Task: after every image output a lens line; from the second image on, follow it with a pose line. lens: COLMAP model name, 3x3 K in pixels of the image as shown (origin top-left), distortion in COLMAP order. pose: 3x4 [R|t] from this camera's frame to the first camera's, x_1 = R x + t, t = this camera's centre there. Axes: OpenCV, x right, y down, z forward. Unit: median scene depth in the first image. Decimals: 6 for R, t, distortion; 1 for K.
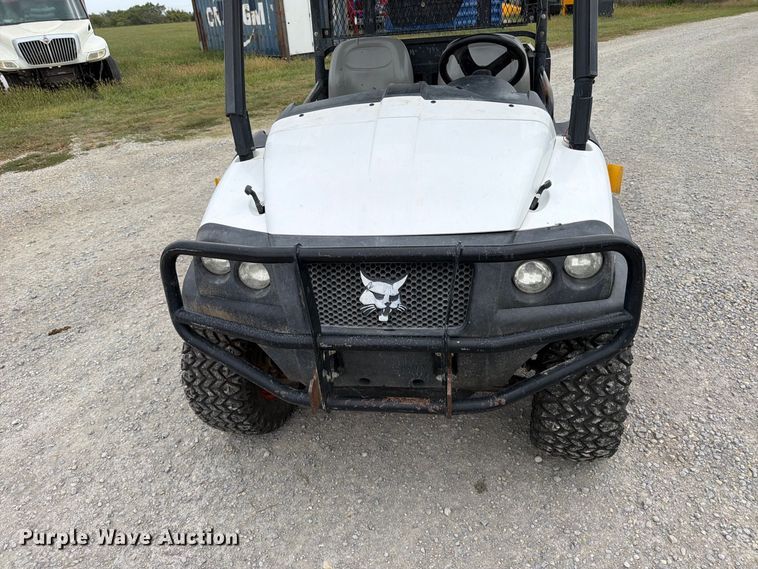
lens RADIAL K [[525.8, 0, 375.4], [0, 525.8, 282.5], [0, 0, 1]] dist [0.039339, -0.051364]
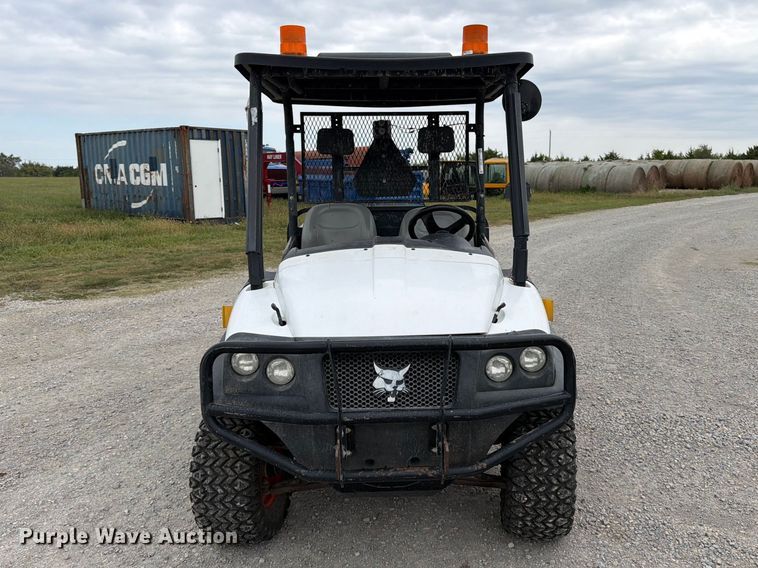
lens RADIAL K [[653.9, 0, 402.4], [0, 653.9, 291.0], [0, 0, 1]] dist [0.080060, -0.110863]
pose [[0.980340, 0.031505, 0.194786, -0.223435], [0.029992, 0.951909, -0.304910, 0.244809], [-0.195025, 0.304758, 0.932249, -0.465238]]
